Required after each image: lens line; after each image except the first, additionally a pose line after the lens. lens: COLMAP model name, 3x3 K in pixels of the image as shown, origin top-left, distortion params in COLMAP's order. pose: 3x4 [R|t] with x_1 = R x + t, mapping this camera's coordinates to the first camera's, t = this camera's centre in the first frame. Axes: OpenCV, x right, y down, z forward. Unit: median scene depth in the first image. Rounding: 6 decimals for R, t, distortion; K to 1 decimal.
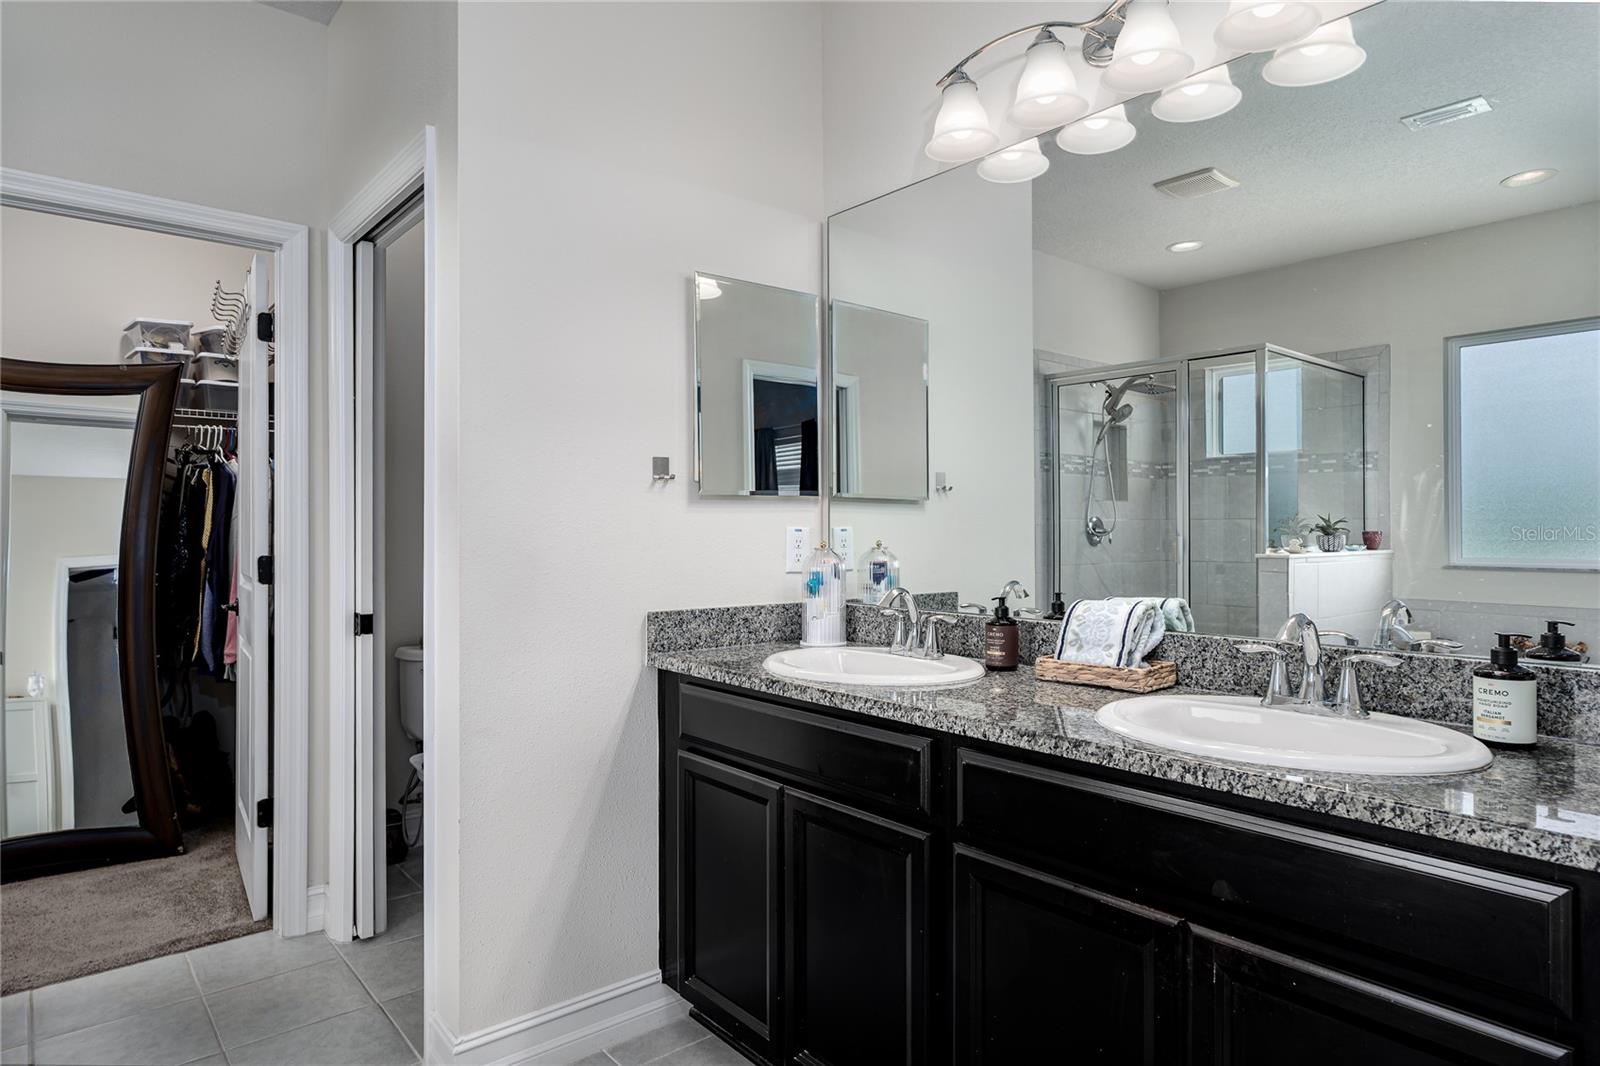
lens RADIAL K [[902.5, 0, 800.0], [0, 902.5, 533.0], [0, 0, 1]] dist [0.002058, 0.000447]
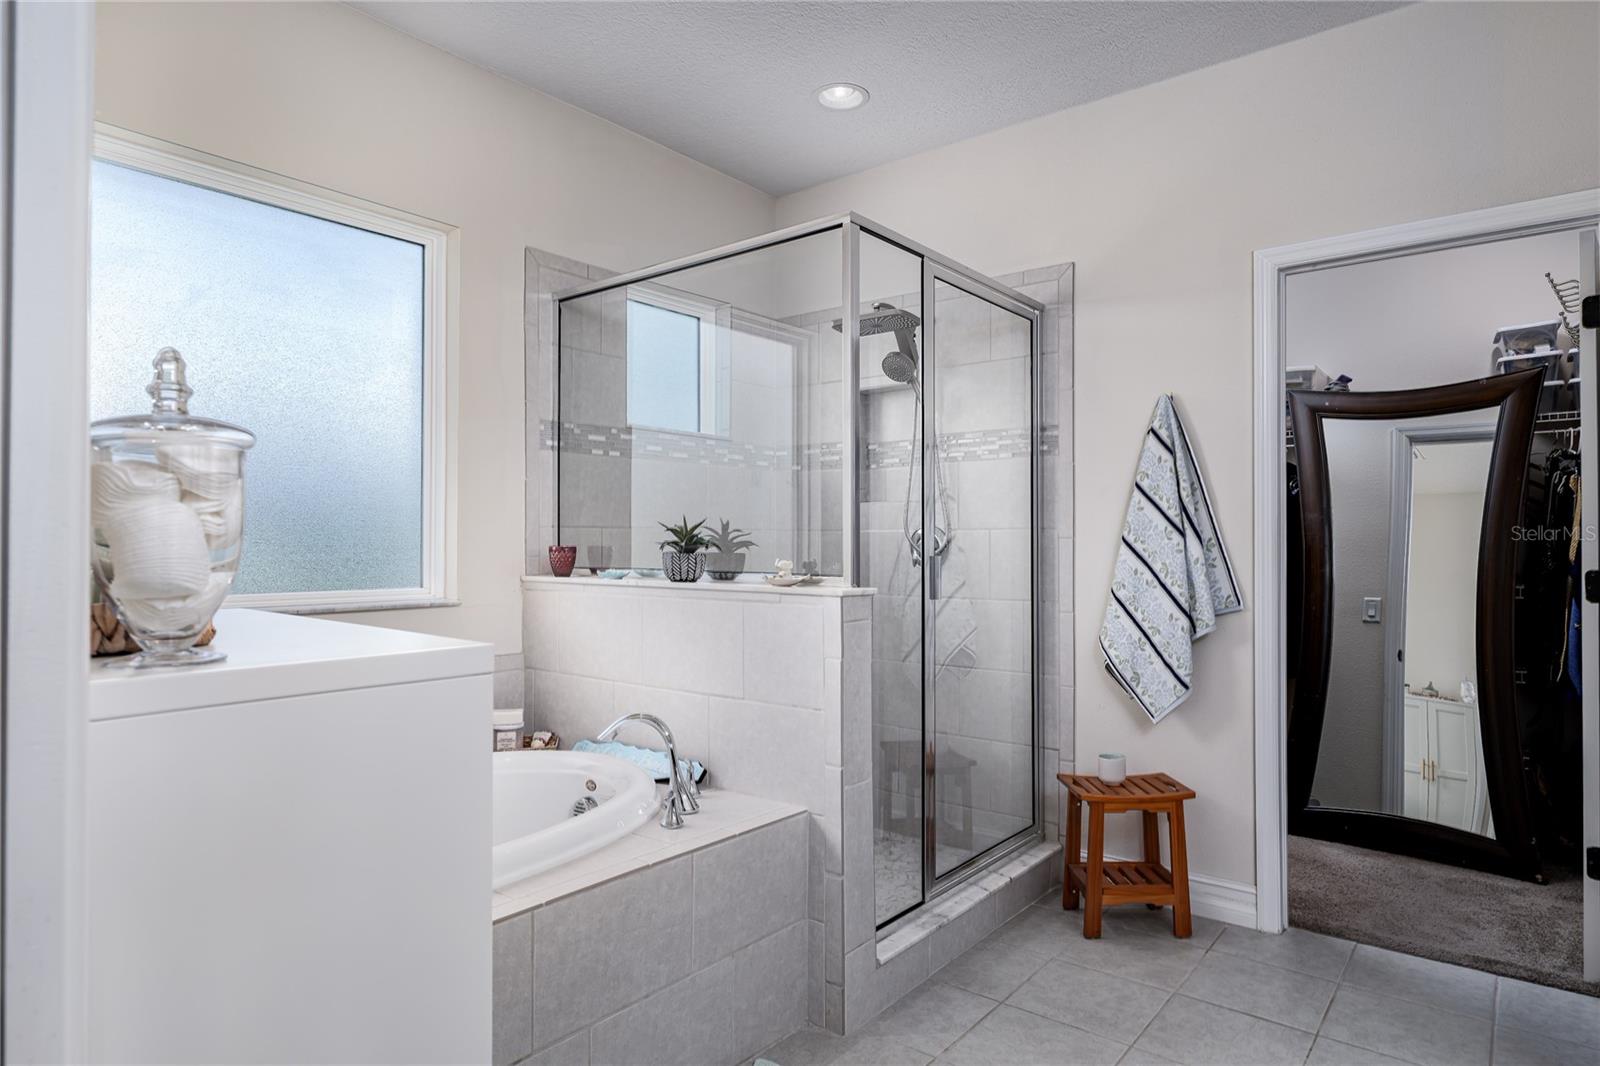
lens RADIAL K [[926.2, 0, 825.9], [0, 926.2, 533.5], [0, 0, 1]] dist [-0.003585, 0.000029]
pose [[0.213506, -0.010221, -0.976888, 0.107484], [-0.001920, 0.999939, -0.010881, 0.000413], [0.976940, 0.004198, 0.213474, 0.061243]]
